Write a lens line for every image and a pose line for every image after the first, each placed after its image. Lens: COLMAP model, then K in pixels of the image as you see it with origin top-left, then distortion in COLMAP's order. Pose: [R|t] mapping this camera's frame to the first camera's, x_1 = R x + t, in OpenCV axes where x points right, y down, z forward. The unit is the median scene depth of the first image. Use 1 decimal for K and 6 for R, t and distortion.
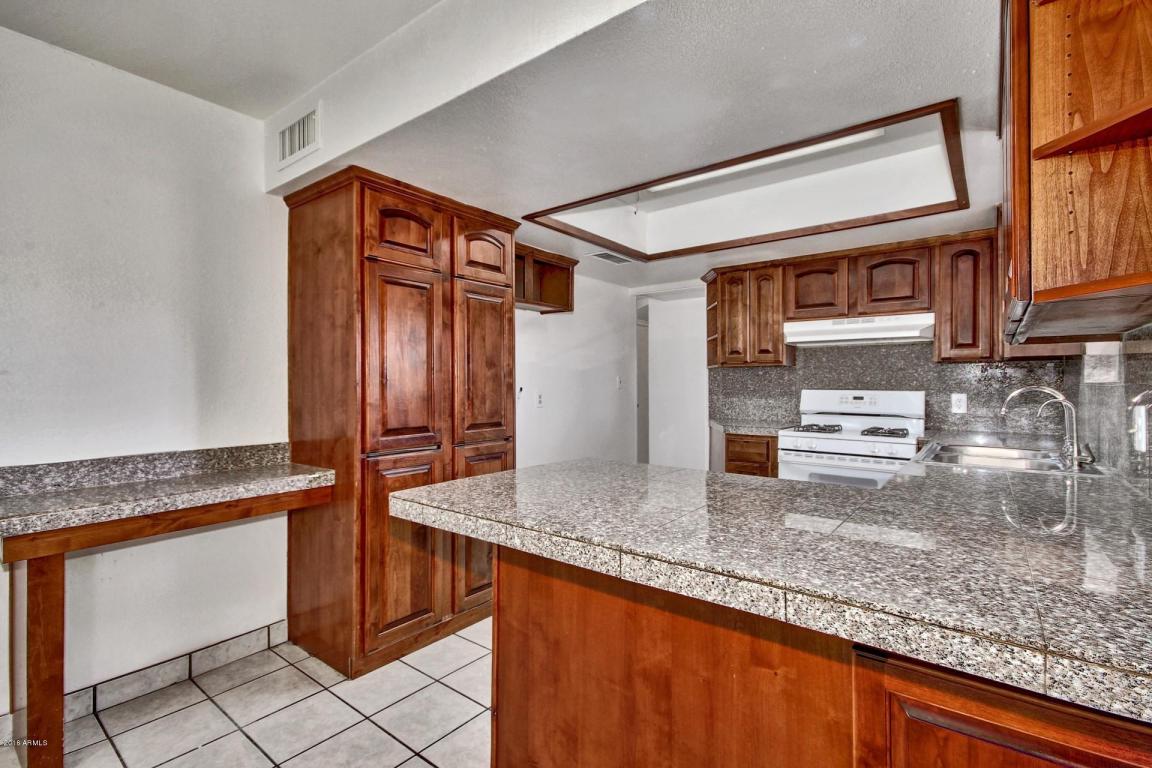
lens RADIAL K [[529.9, 0, 578.0], [0, 529.9, 384.1], [0, 0, 1]] dist [0.001270, 0.001837]
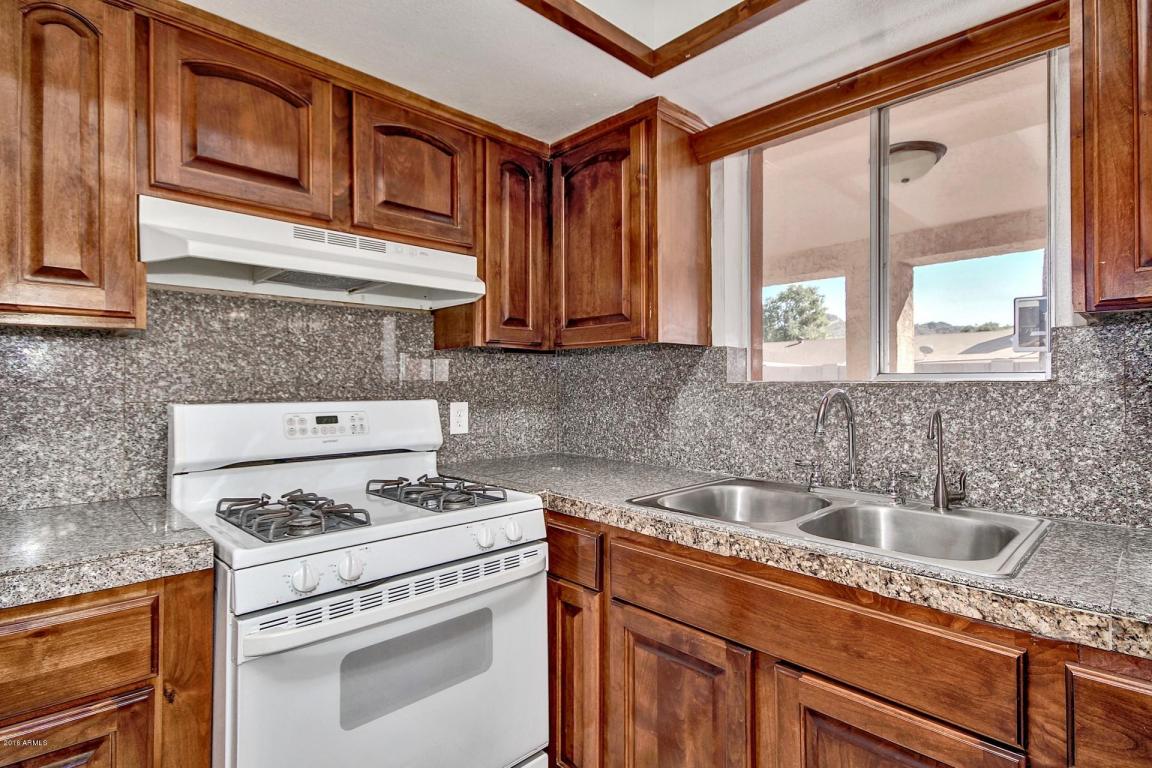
lens RADIAL K [[557.9, 0, 573.4], [0, 557.9, 377.0], [0, 0, 1]] dist [0.003670, -0.003468]
pose [[0.132396, 0.011808, 0.991127, 0.105917], [0.005221, 0.999907, -0.012610, -0.002095], [-0.991183, 0.006844, 0.132322, 0.789969]]
